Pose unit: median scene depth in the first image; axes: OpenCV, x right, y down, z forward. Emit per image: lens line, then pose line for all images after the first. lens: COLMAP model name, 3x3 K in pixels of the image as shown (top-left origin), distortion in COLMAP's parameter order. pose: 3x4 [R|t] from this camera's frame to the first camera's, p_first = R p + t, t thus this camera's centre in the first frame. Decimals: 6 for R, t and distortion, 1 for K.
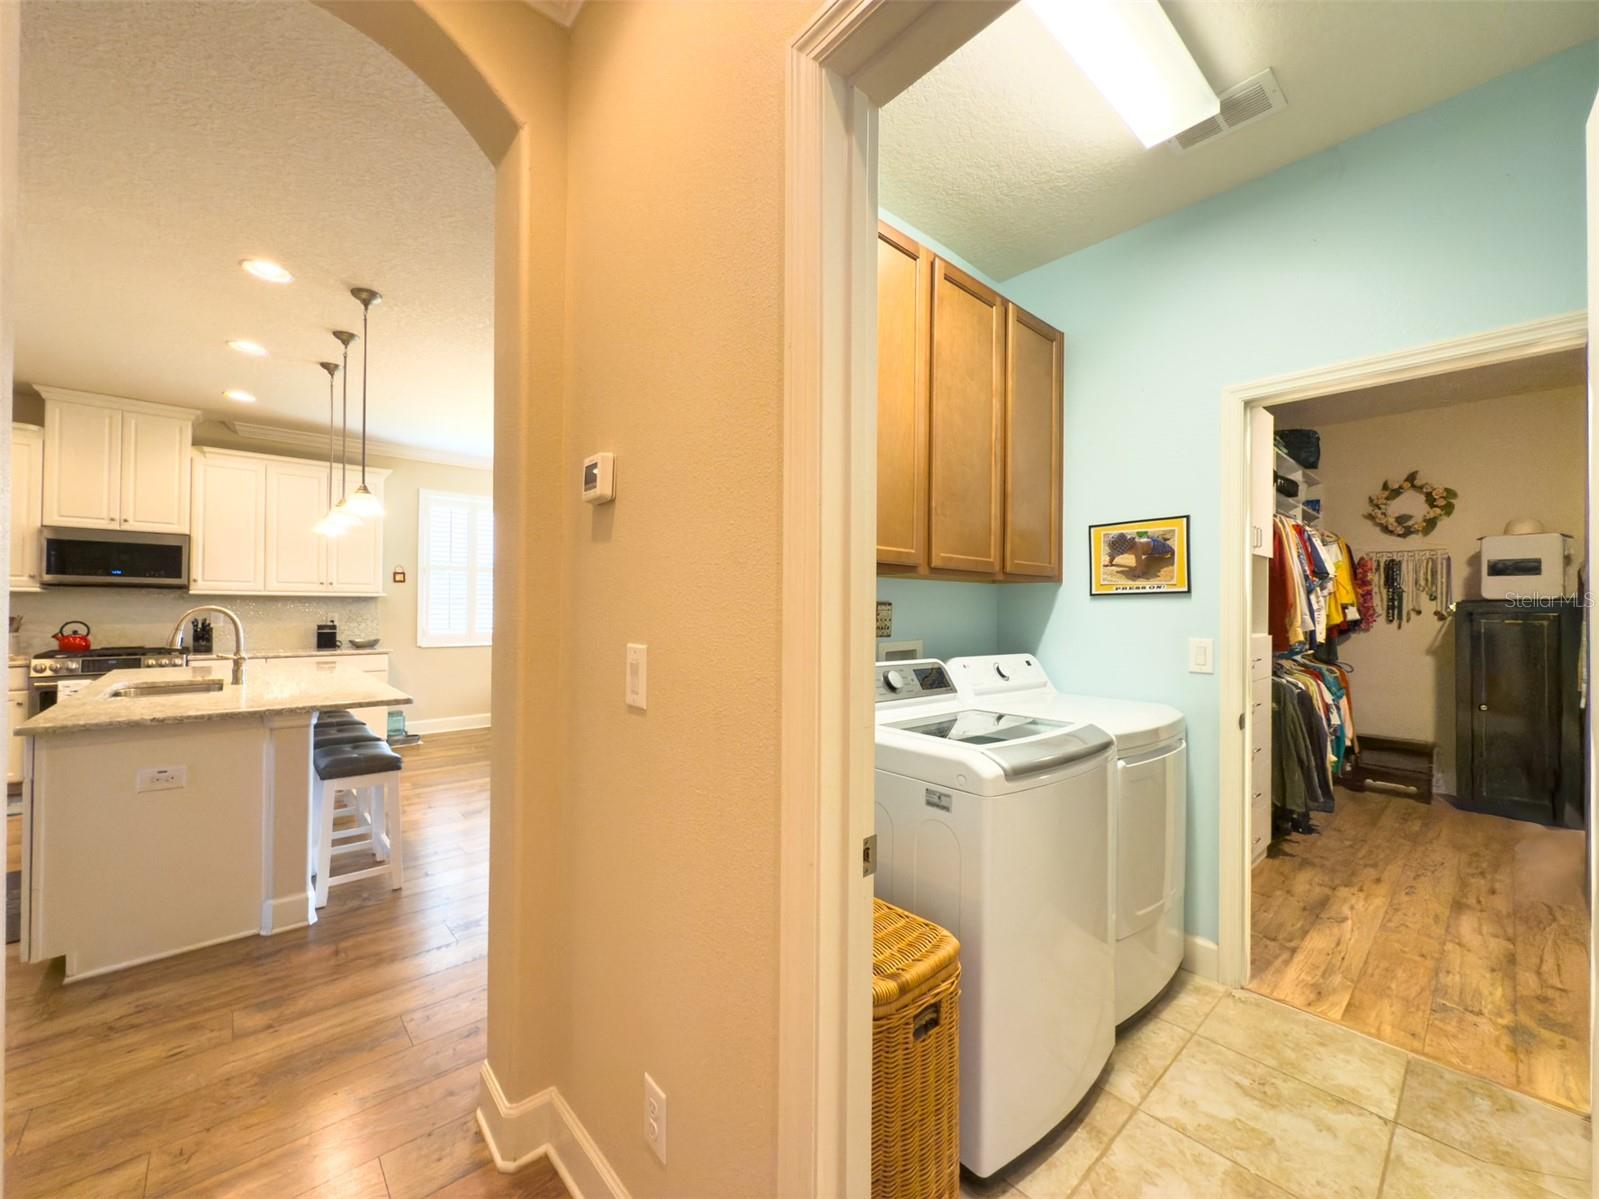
lens RADIAL K [[637.2, 0, 799.1], [0, 637.2, 601.9], [0, 0, 1]] dist [-0.002895, -0.000460]
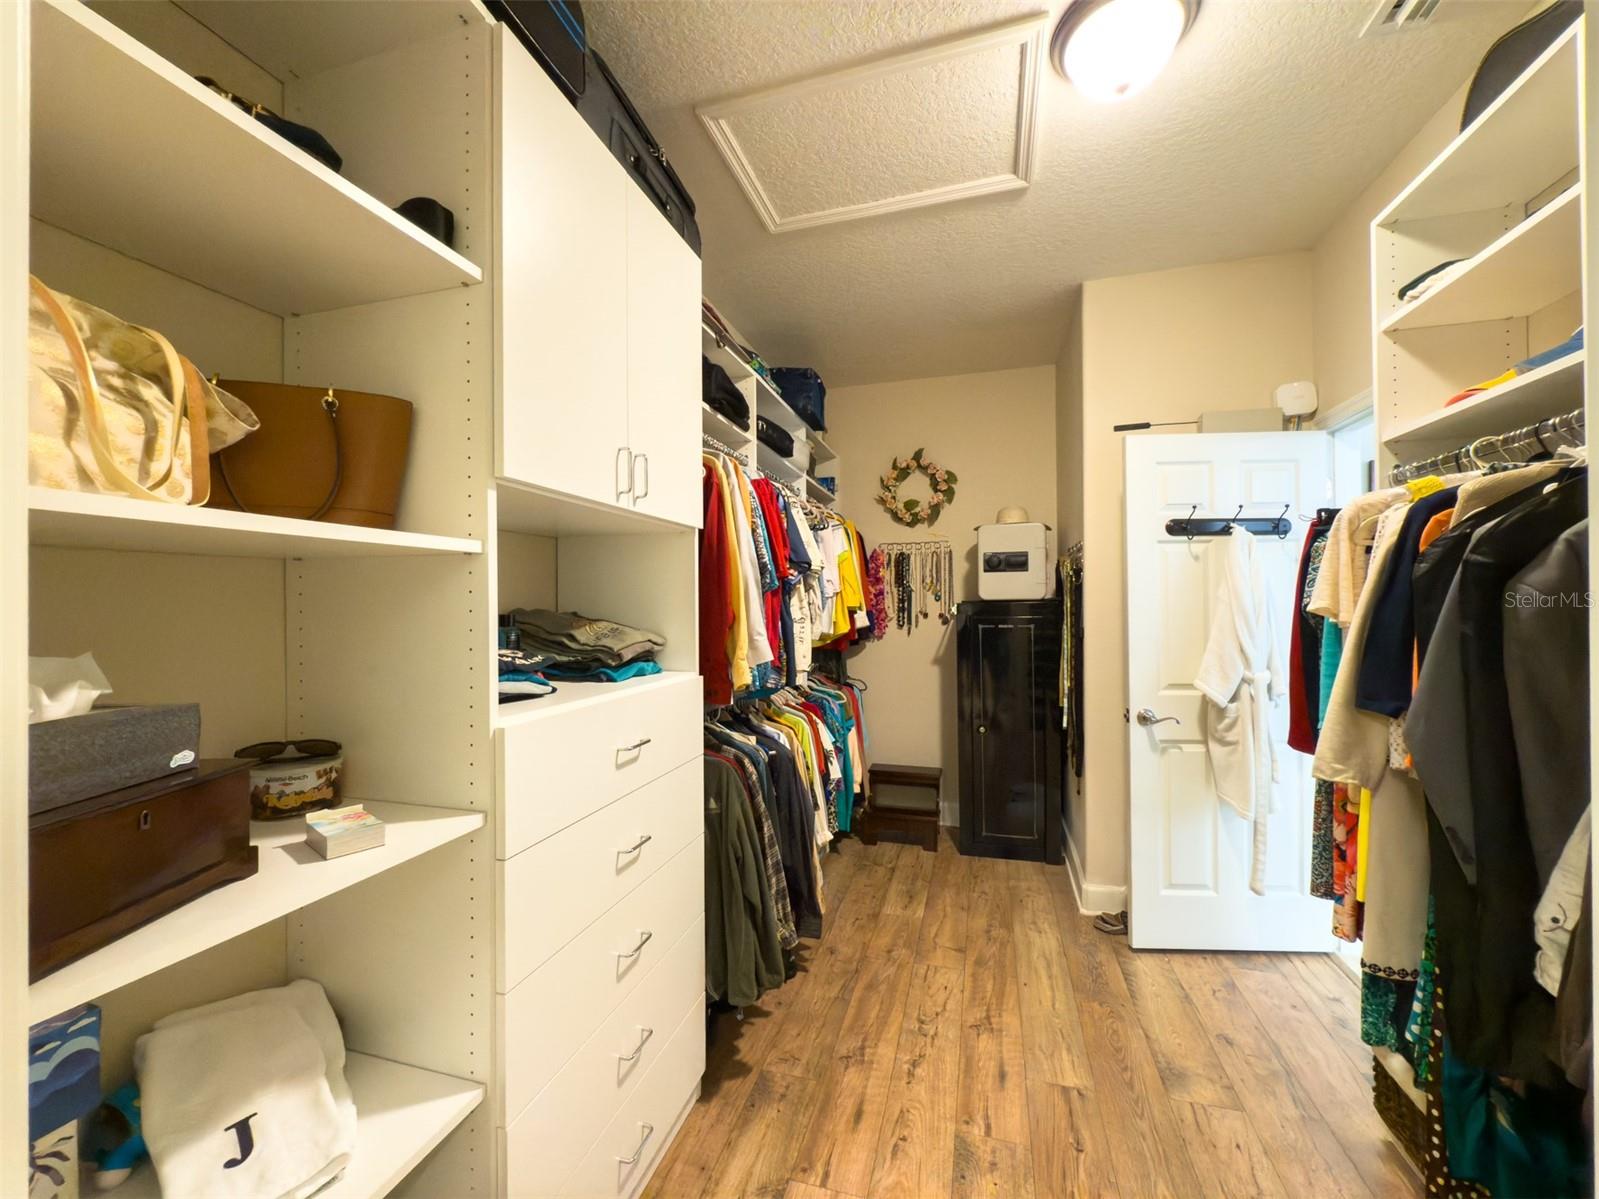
lens RADIAL K [[637.2, 0, 802.0], [0, 637.2, 603.6], [0, 0, 1]] dist [-0.002895, -0.000460]
pose [[0.846721, -0.014497, 0.531840, 0.618220], [0.011787, 0.999894, 0.008490, -0.013221], [-0.531907, -0.000920, 0.846802, 0.591661]]
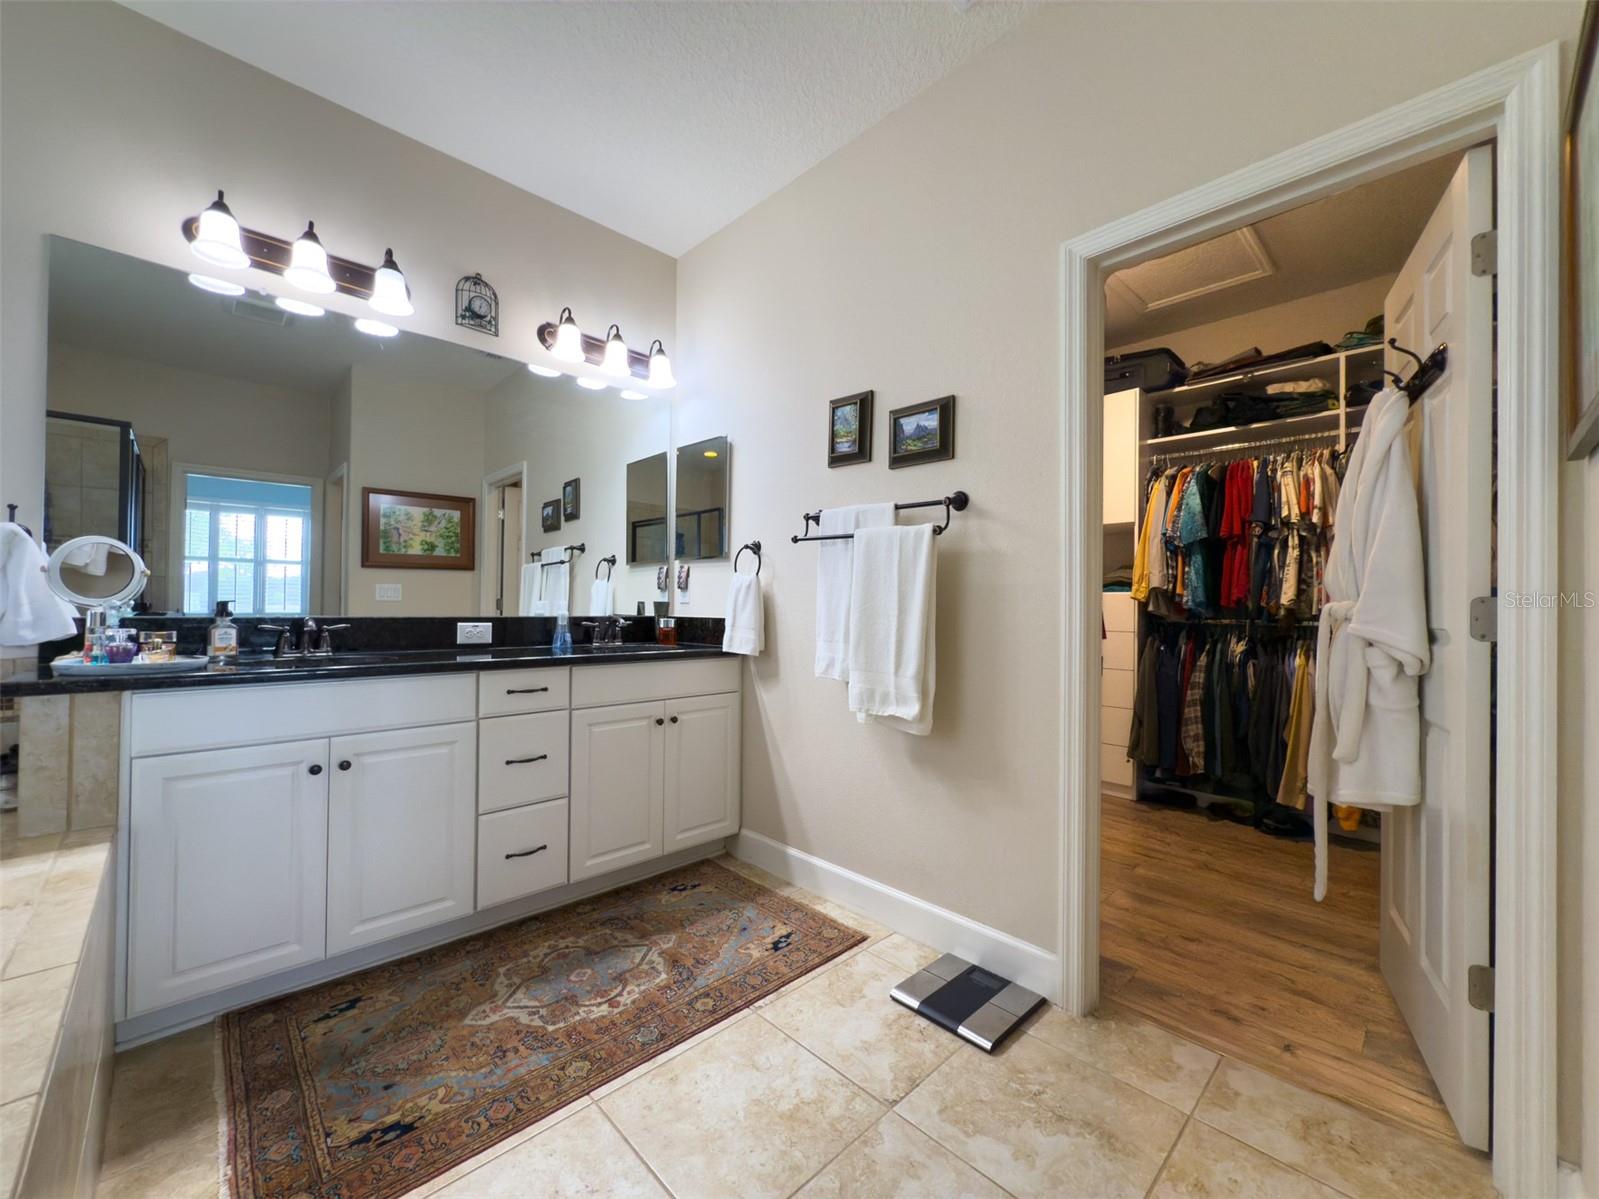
lens RADIAL K [[637.2, 0, 797.2], [0, 637.2, 598.9], [0, 0, 1]] dist [-0.002895, -0.000460]
pose [[0.040727, -0.017266, -0.999021, 2.087298], [0.000469, 0.999851, -0.017261, 0.085481], [0.999170, 0.000235, 0.040729, 0.440290]]
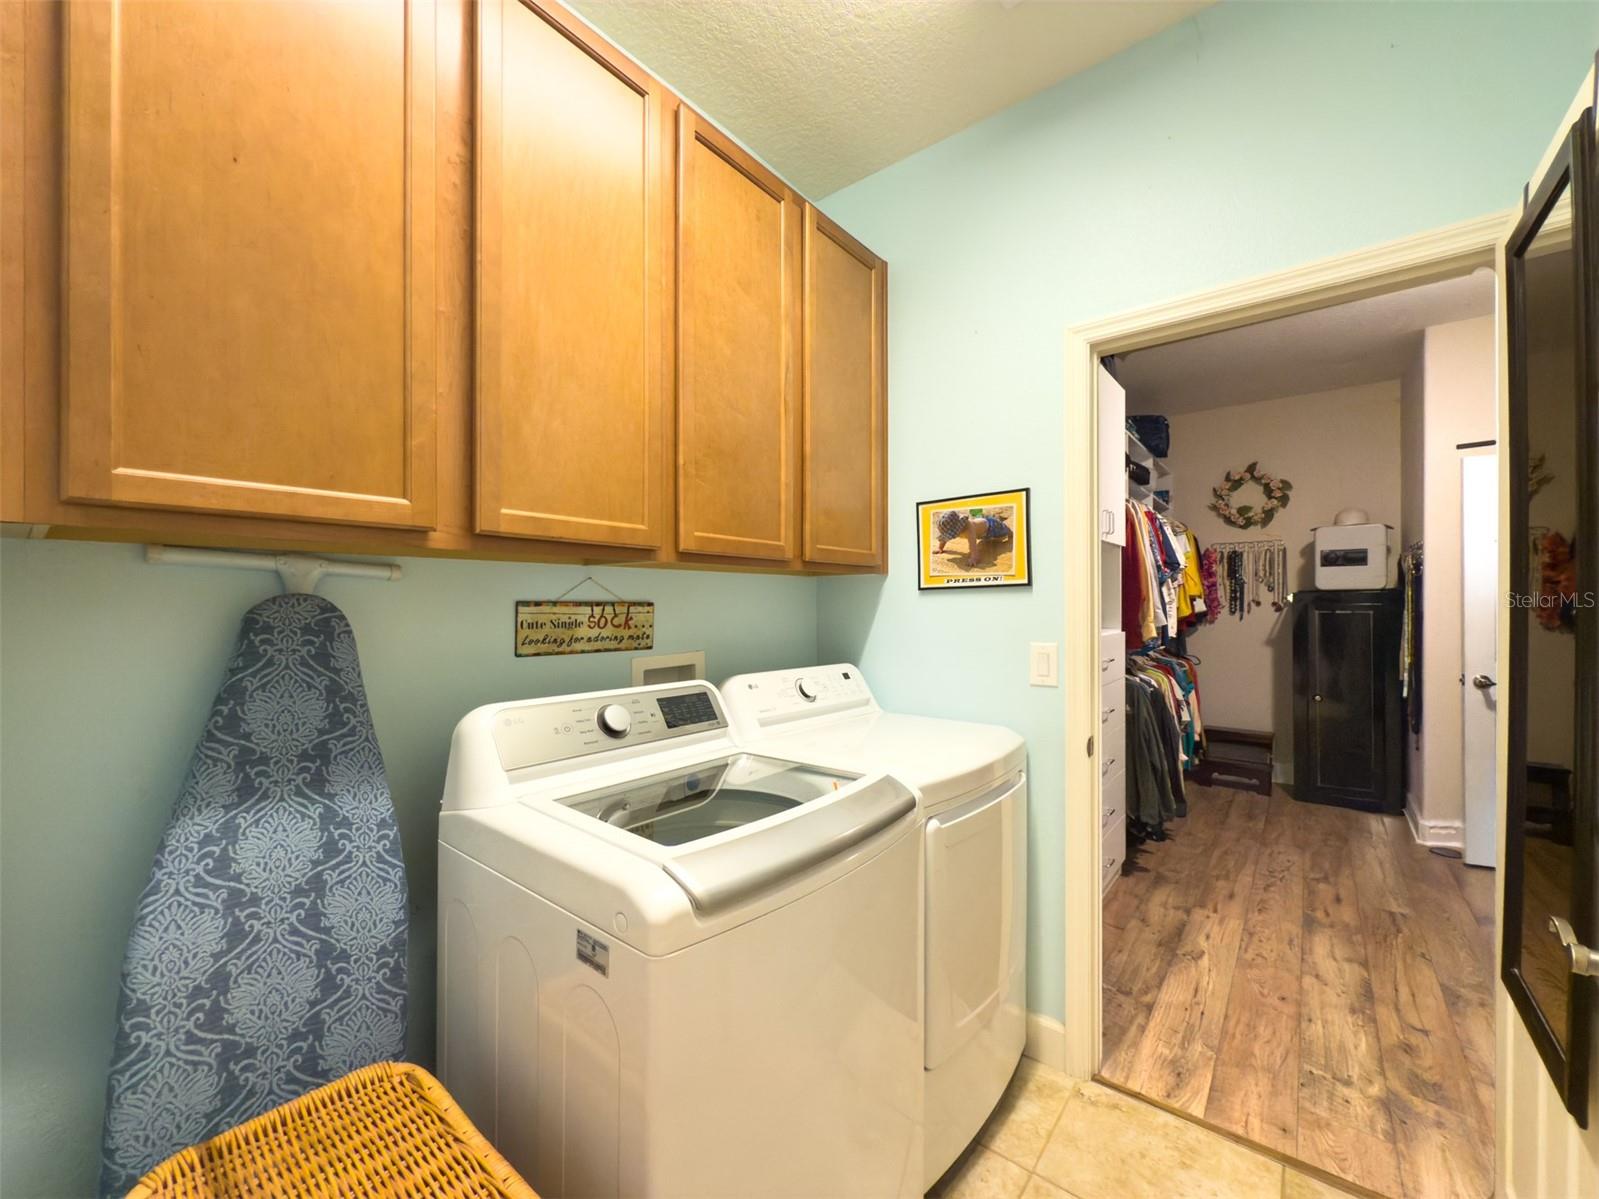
lens RADIAL K [[637.2, 0, 799.6], [0, 637.2, 602.3], [0, 0, 1]] dist [-0.002895, -0.000460]
pose [[0.986538, -0.011920, 0.163100, 0.157891], [0.010637, 0.999905, 0.008736, -0.002762], [-0.163188, -0.006884, 0.986571, 0.206382]]
